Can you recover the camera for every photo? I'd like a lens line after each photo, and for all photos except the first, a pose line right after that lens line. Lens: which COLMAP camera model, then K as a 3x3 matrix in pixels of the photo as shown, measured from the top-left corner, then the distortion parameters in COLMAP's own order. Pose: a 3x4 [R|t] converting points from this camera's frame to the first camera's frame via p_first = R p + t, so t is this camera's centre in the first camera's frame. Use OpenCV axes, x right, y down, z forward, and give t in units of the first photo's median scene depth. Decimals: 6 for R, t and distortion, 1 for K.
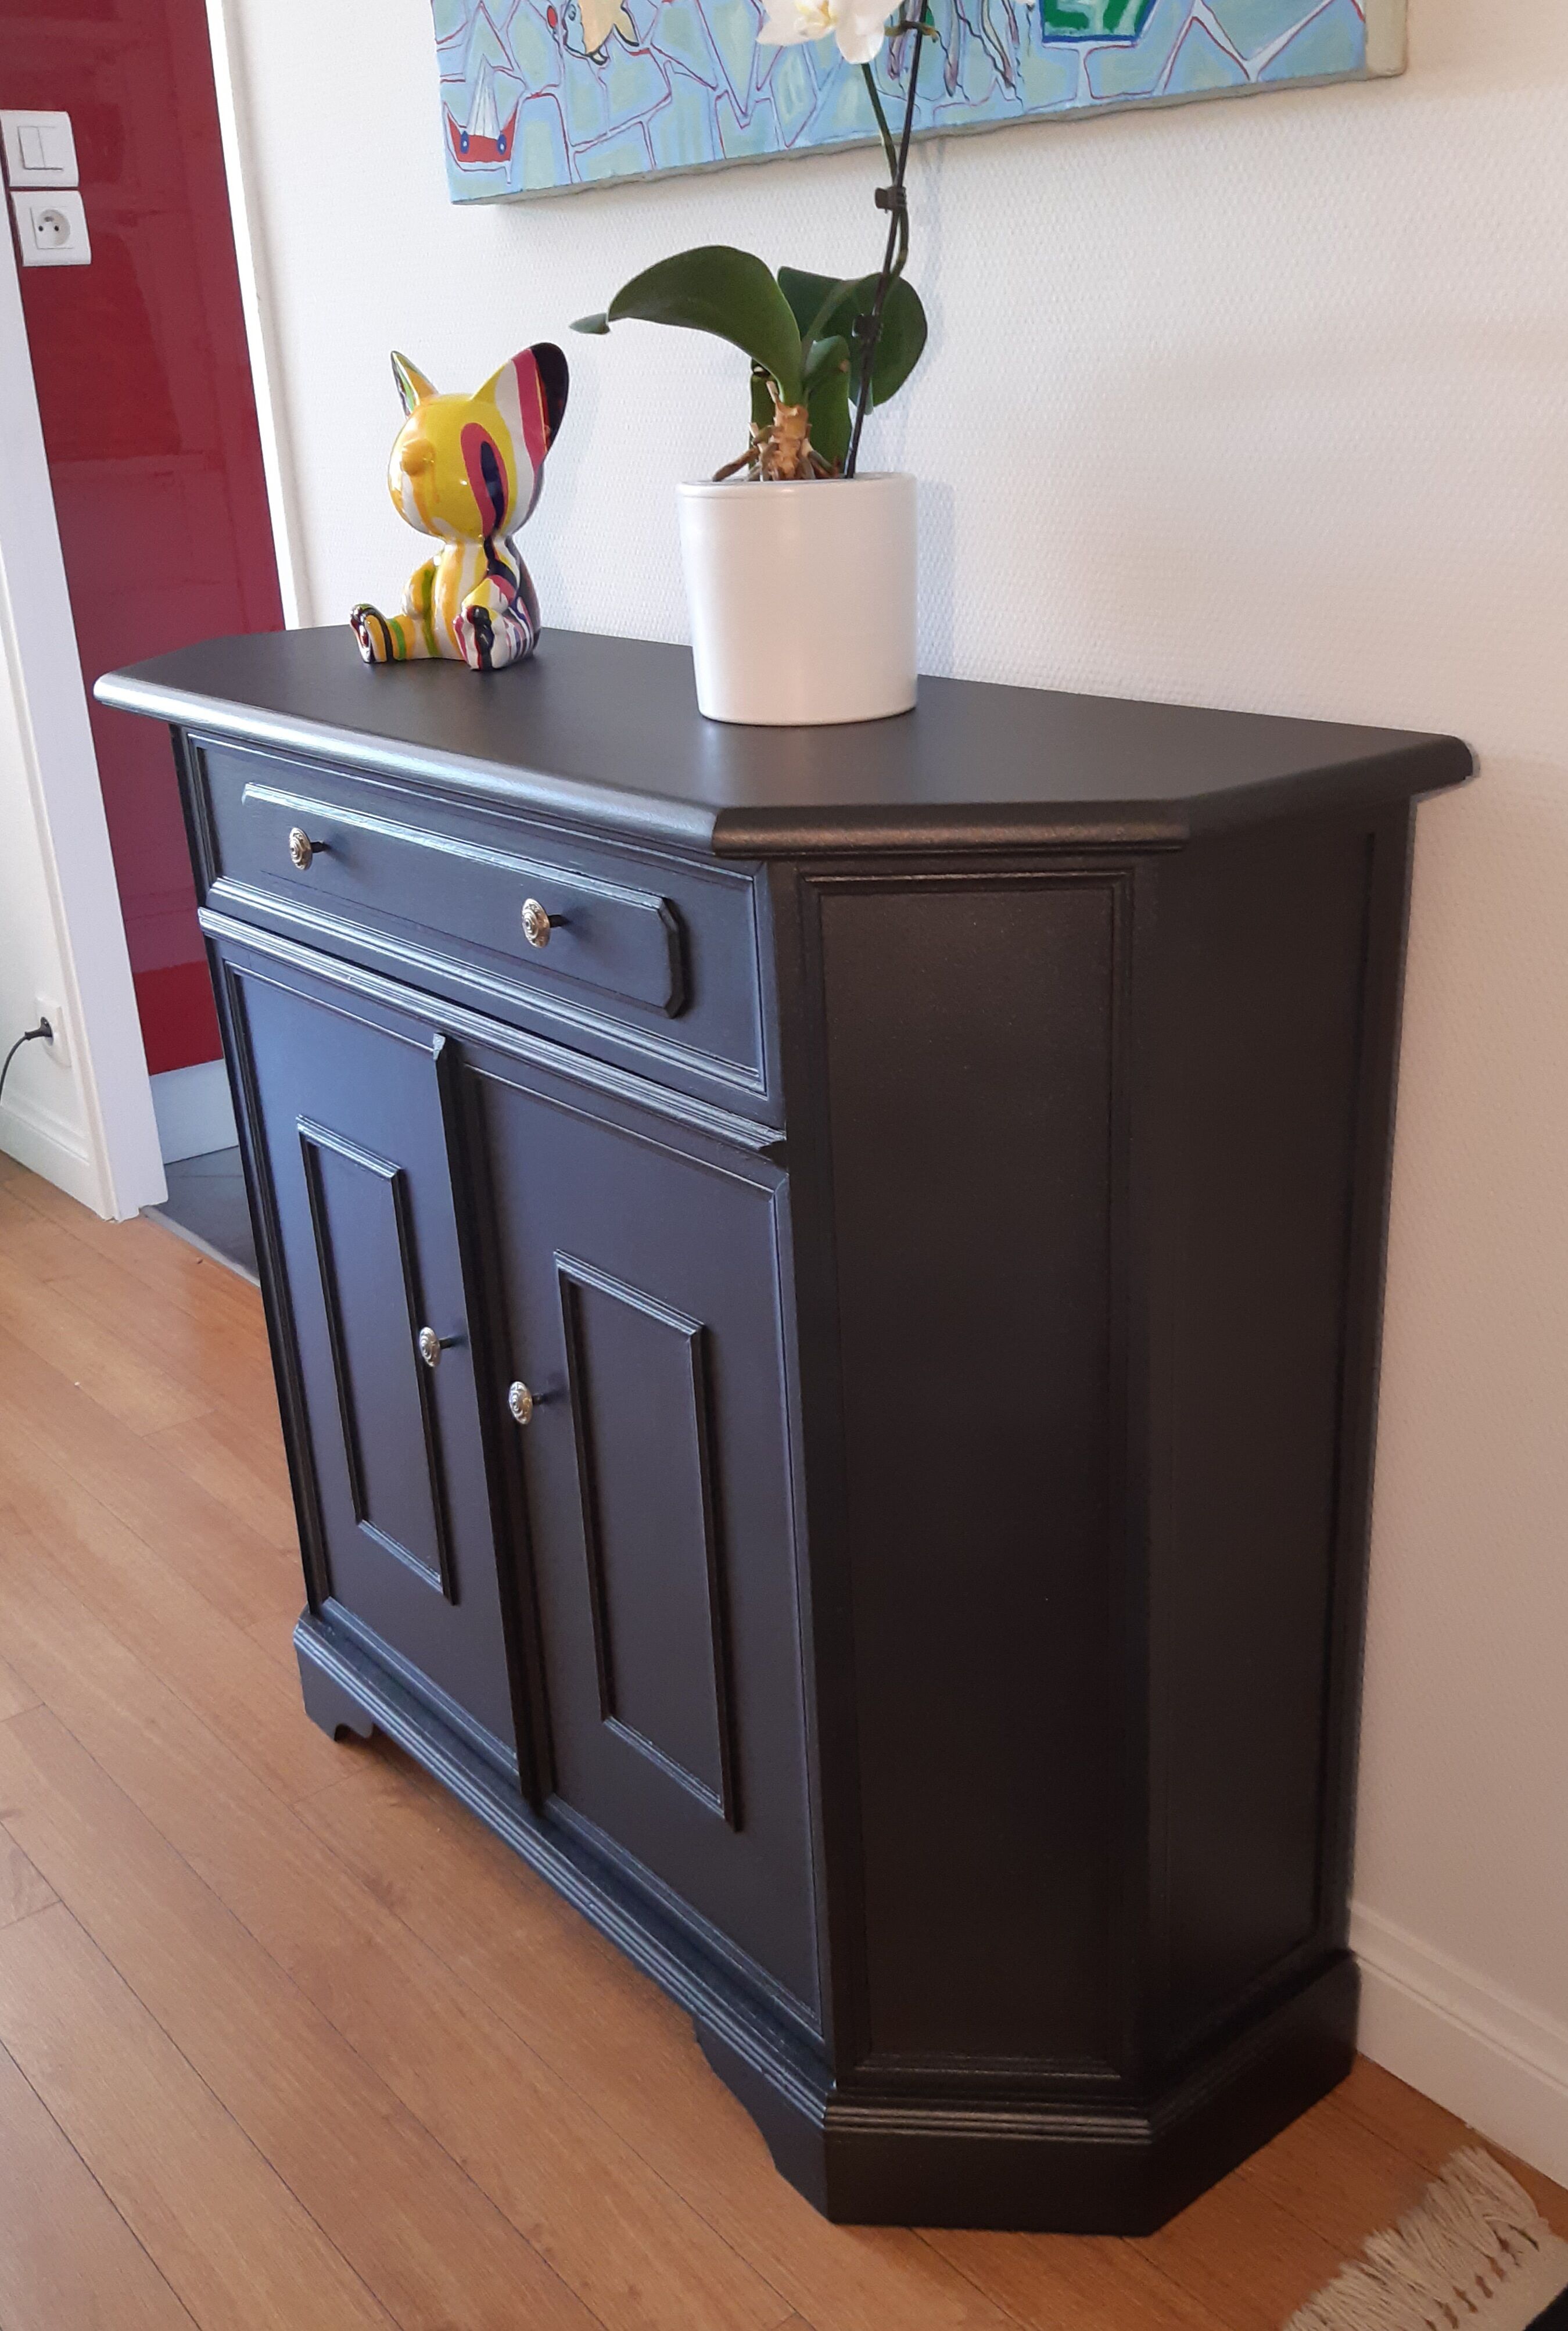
lens RADIAL K [[2105.5, 0, 888.6], [0, 2105.5, 1157.6], [0, 0, 1]] dist [-0.003048, -0.017235]
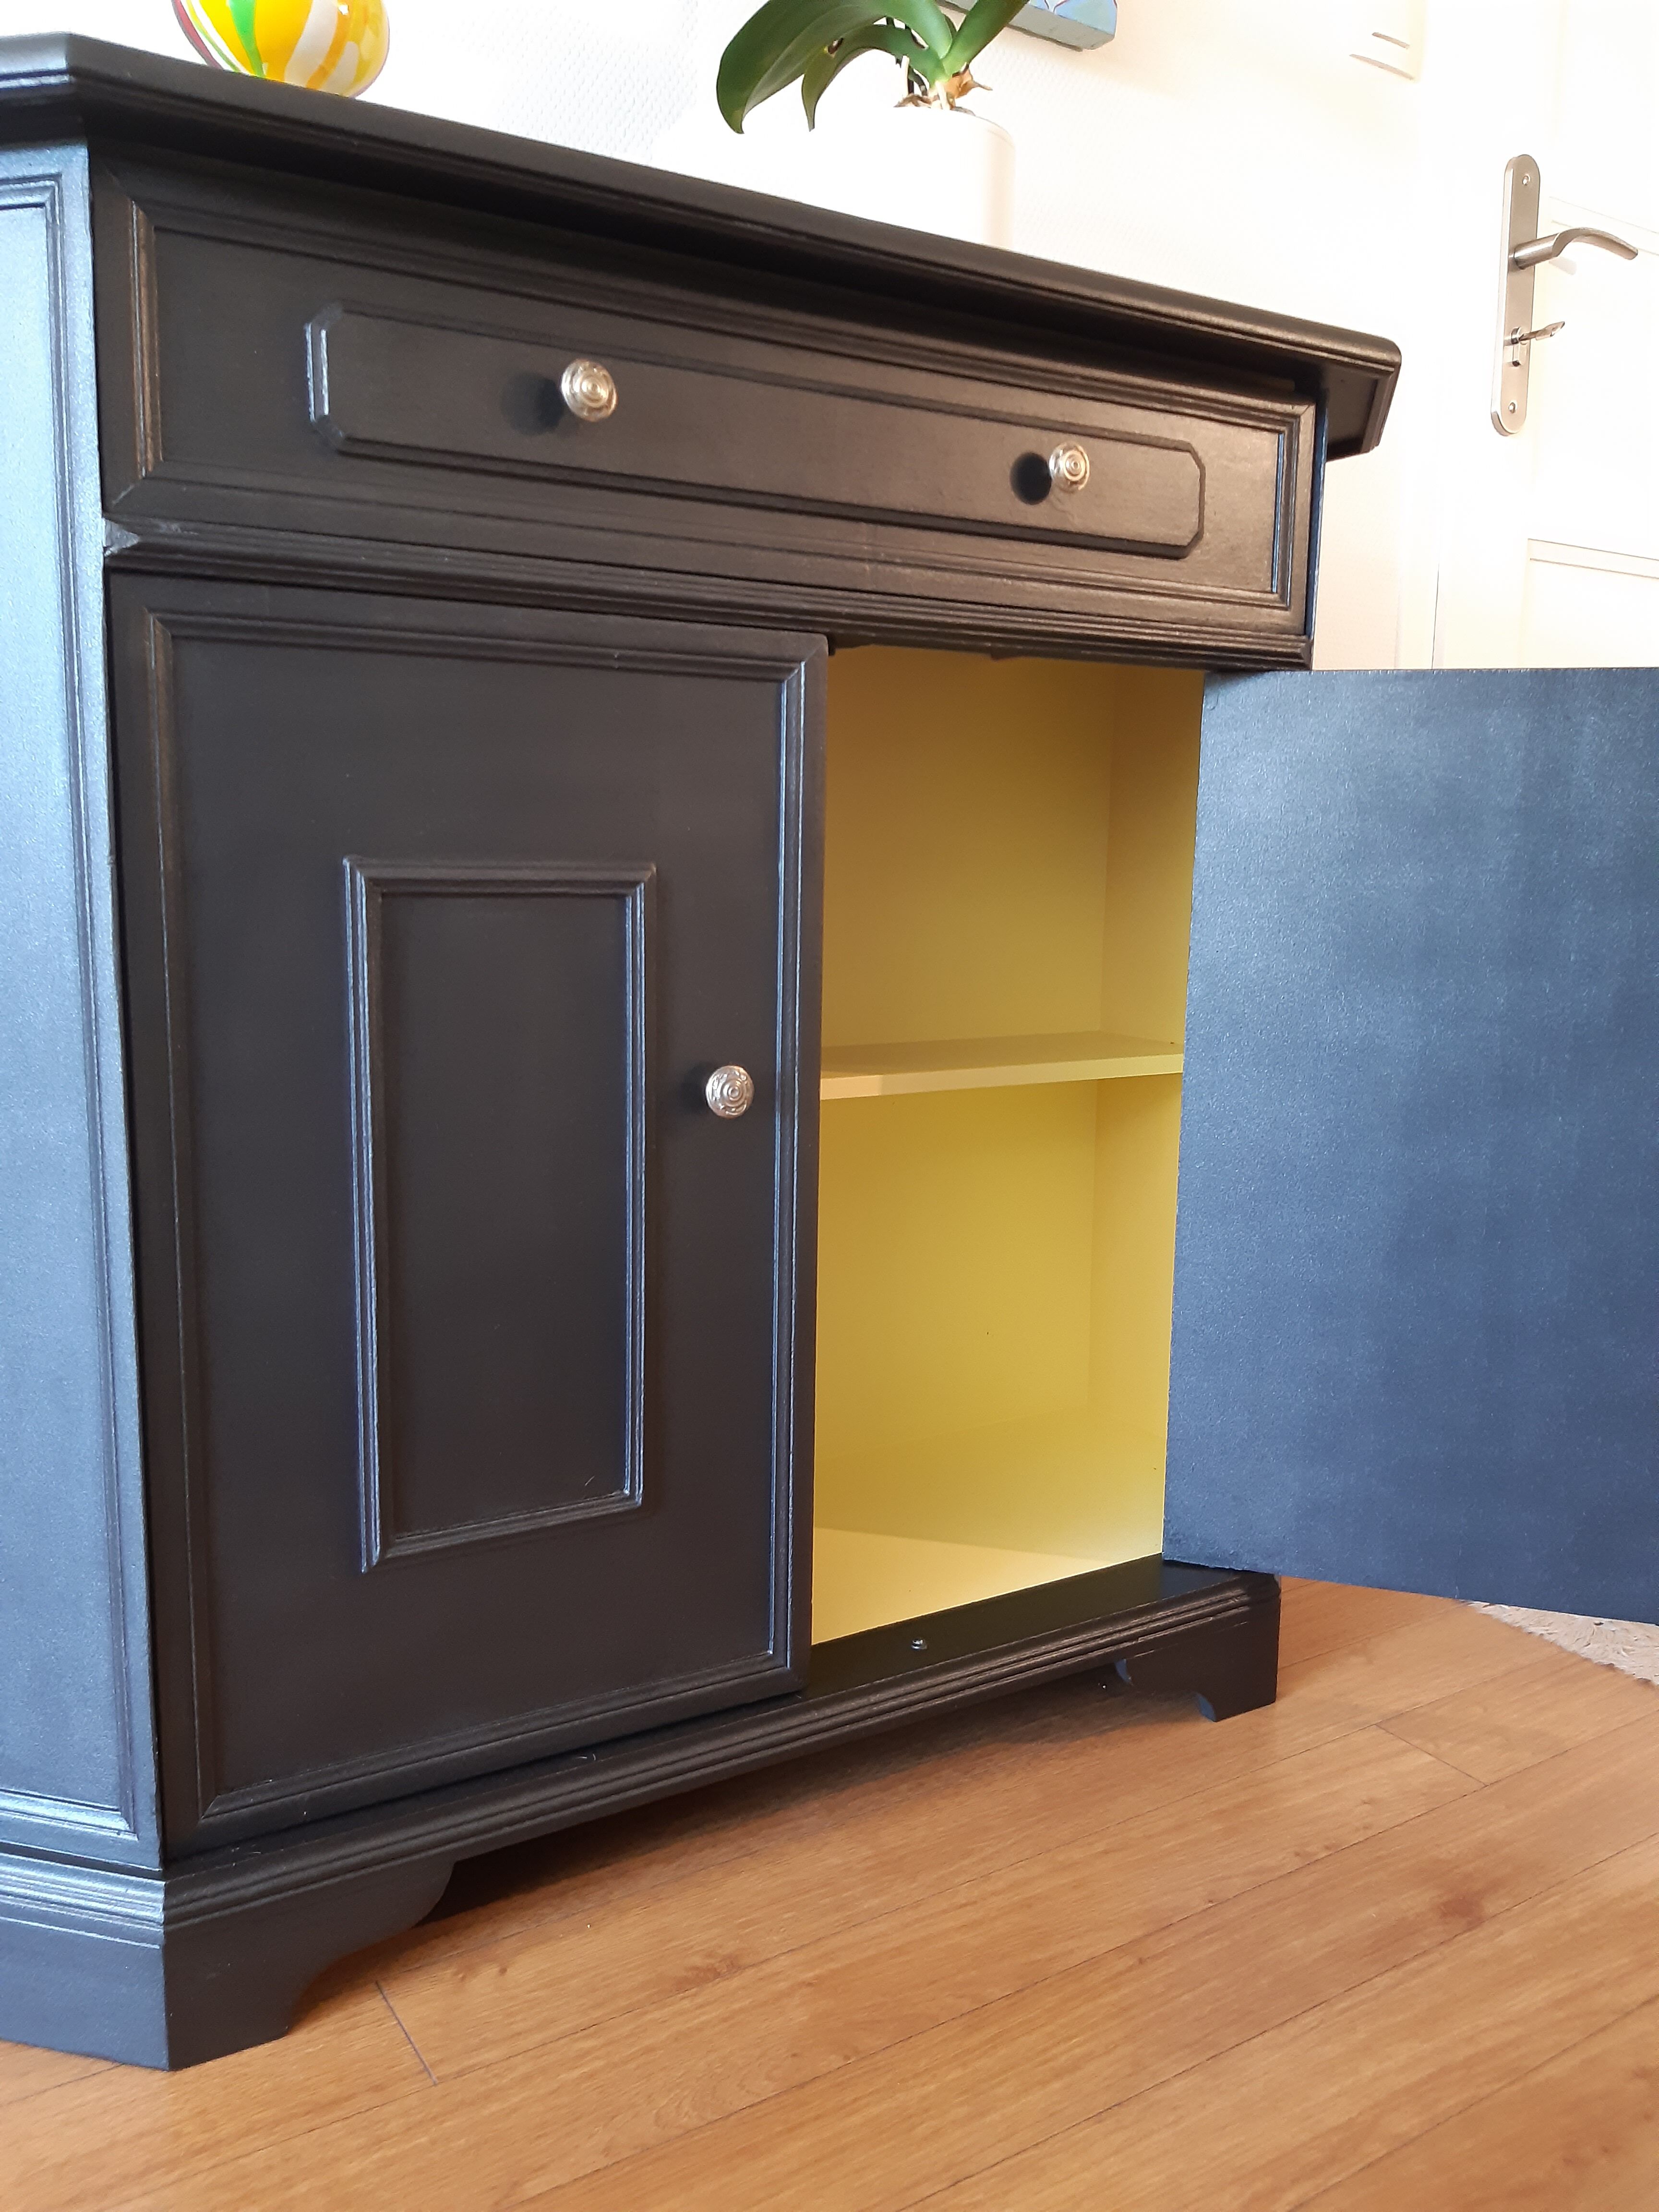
lens RADIAL K [[1731.8, 0, 815.9], [0, 1731.8, 1099.2], [0, 0, 1]] dist [0.039843, -0.098471]
pose [[0.159896, -0.105708, 0.981458, -0.868067], [0.332547, 0.941901, 0.047271, 0.078873], [-0.929433, 0.318822, 0.185759, 0.888352]]
